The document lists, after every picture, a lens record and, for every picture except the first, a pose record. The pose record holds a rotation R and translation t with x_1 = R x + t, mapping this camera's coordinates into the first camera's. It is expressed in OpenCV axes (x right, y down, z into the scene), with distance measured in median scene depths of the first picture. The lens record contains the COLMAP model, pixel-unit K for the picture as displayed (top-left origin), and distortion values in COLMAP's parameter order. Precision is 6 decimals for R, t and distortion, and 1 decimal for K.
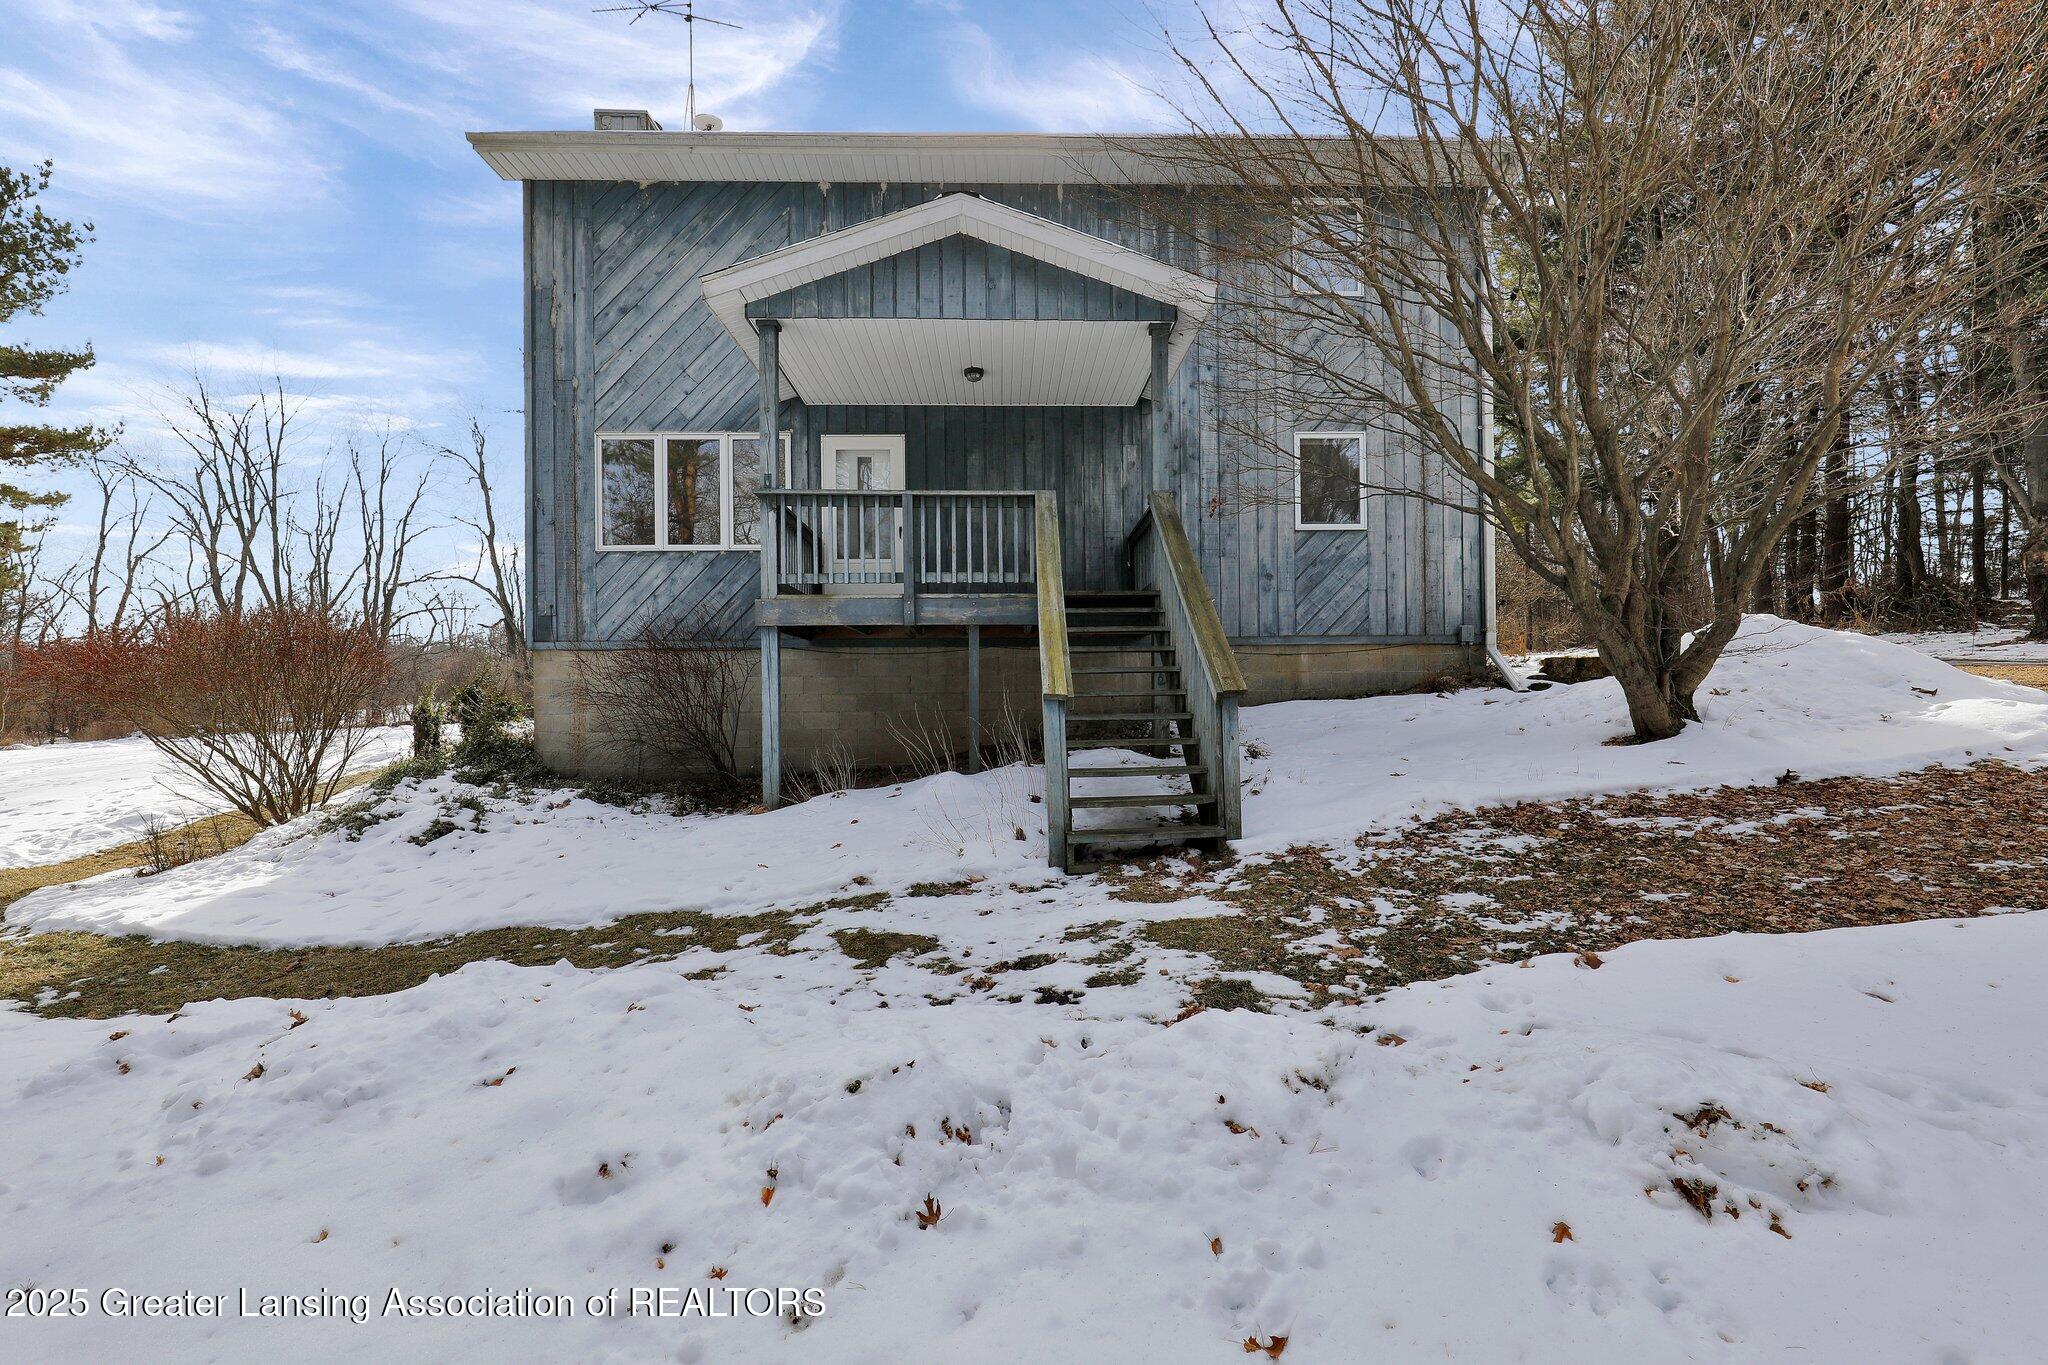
lens RADIAL K [[941.6, 0, 1024.8], [0, 941.6, 695.5], [0, 0, 1]] dist [-0.012890, 0.000373]
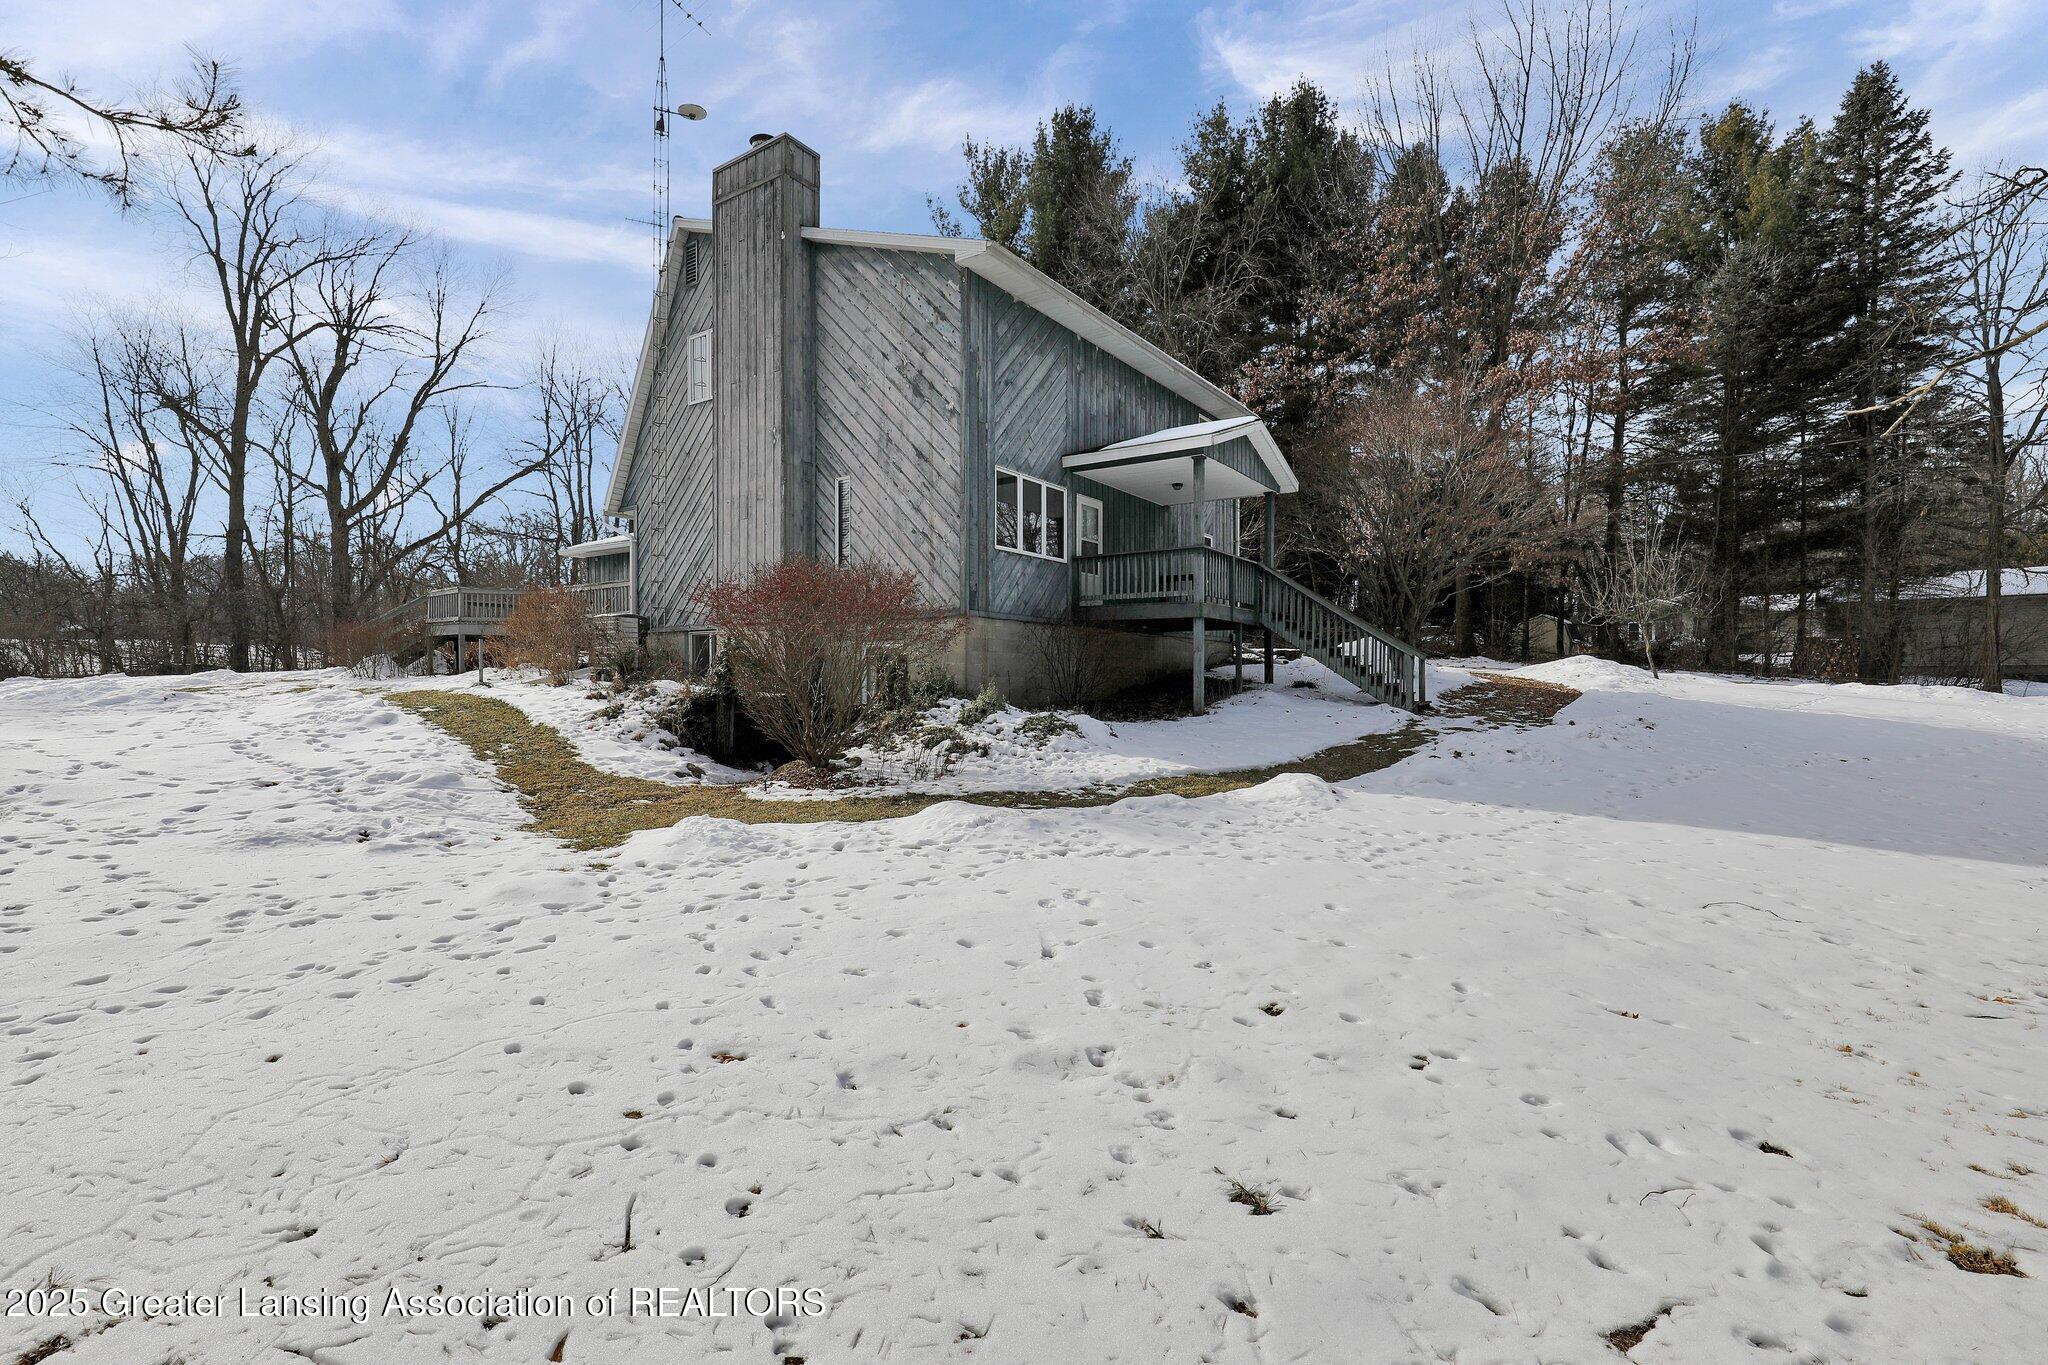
lens RADIAL K [[941.6, 0, 1022.5], [0, 941.6, 687.5], [0, 0, 1]] dist [-0.012890, 0.000373]
pose [[0.596186, 0.009070, 0.802795, -1.570773], [-0.020577, 0.999780, 0.003986, 0.050100], [-0.802582, -0.018895, 0.596242, 0.110957]]
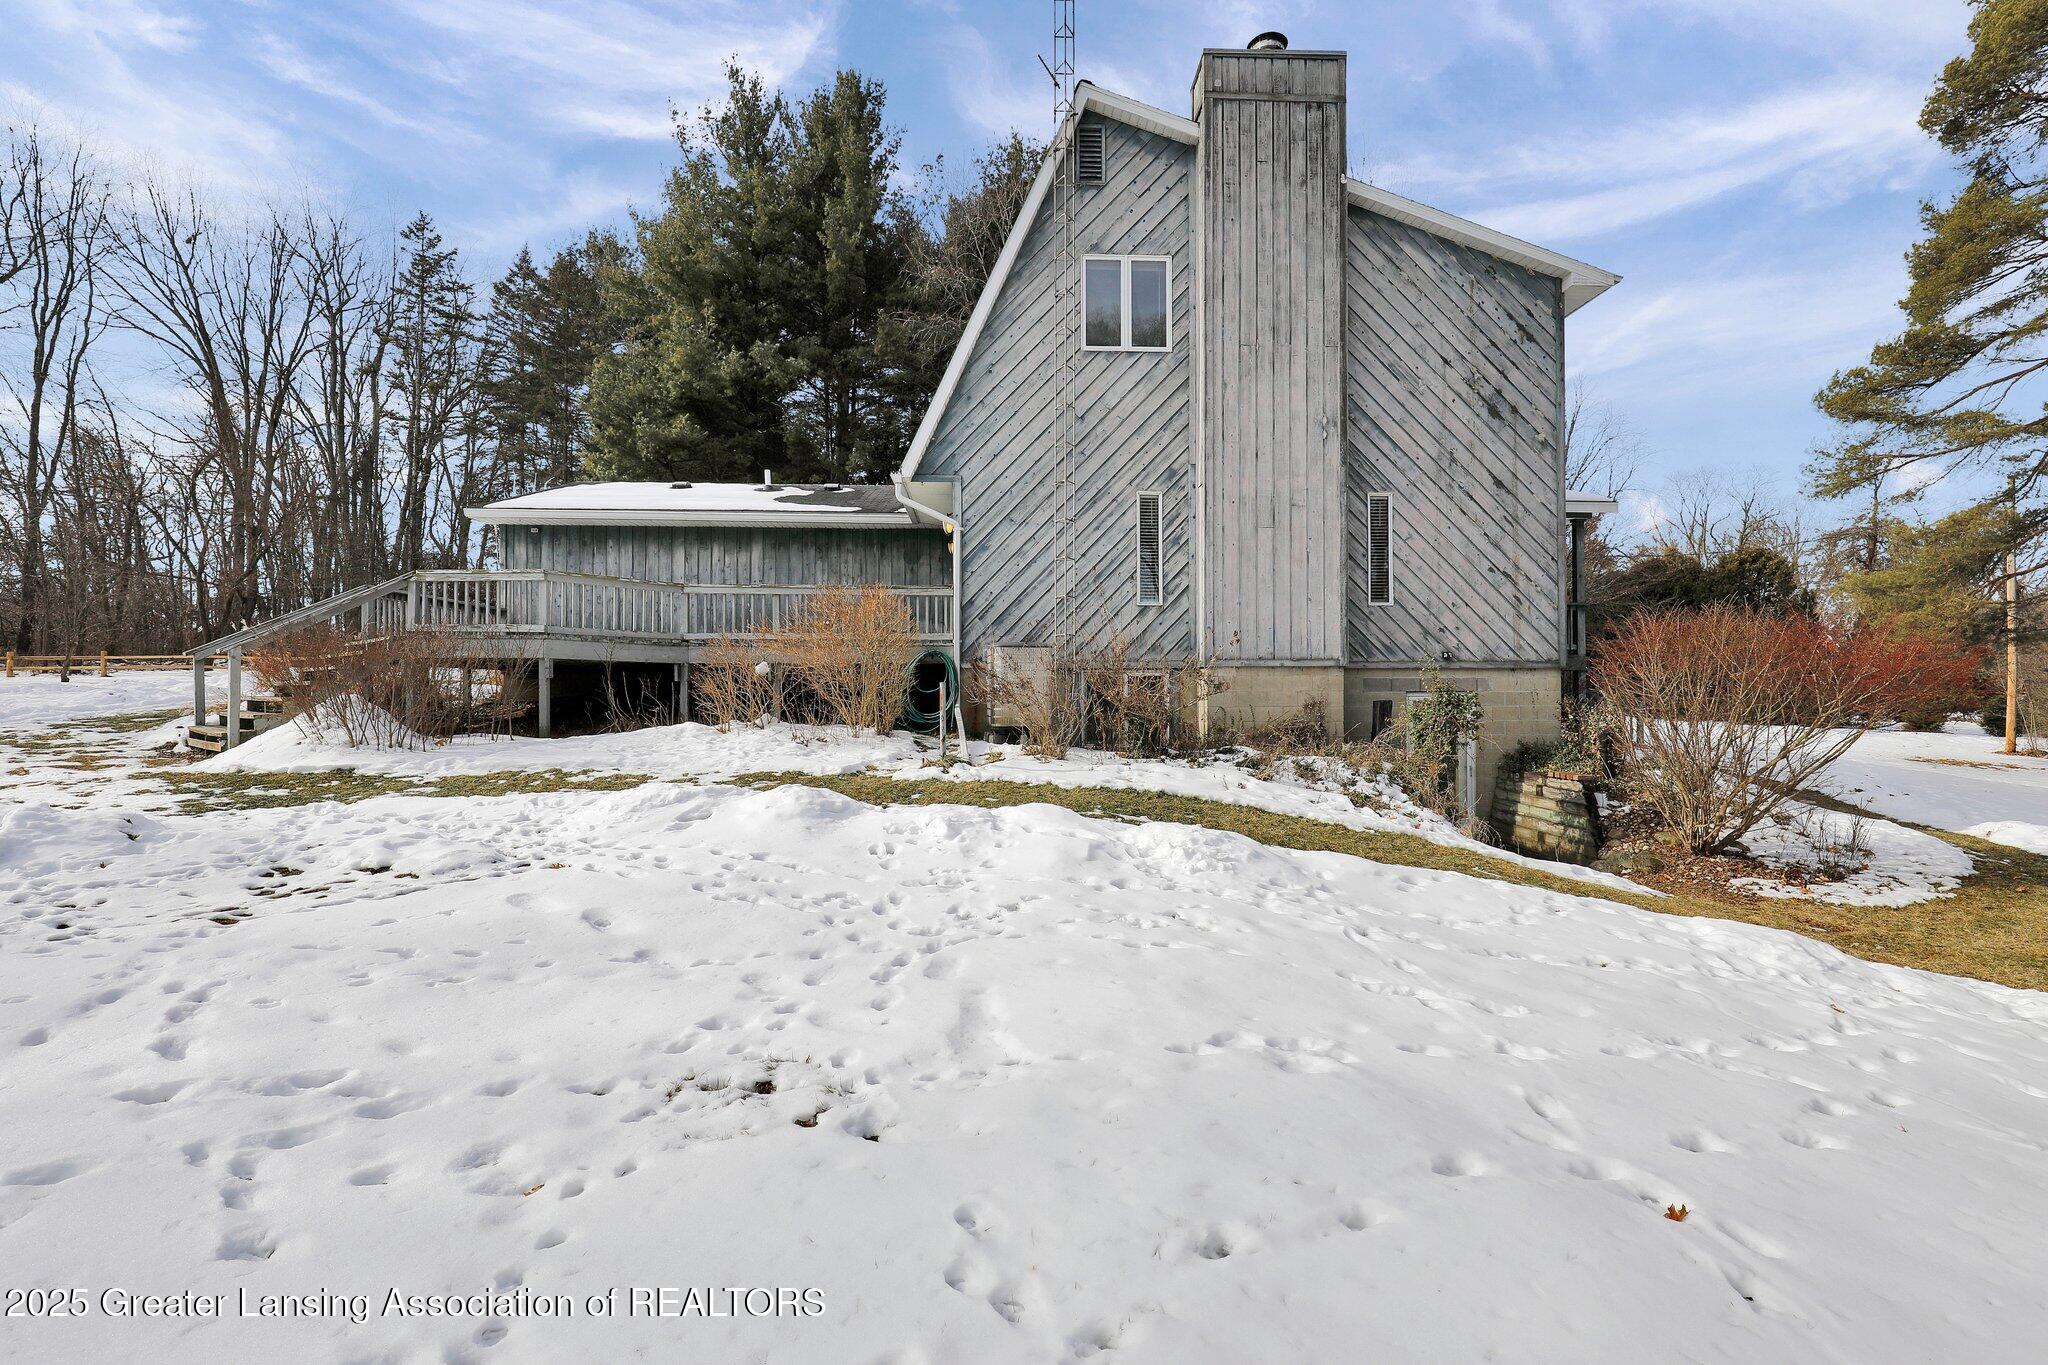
lens RADIAL K [[941.6, 0, 1022.5], [0, 941.6, 686.2], [0, 0, 1]] dist [-0.012890, 0.000373]
pose [[-0.007326, 0.029190, 0.999547, -1.760727], [-0.016649, 0.999432, -0.029309, 0.025605], [-0.999835, -0.016856, -0.006835, 1.683047]]
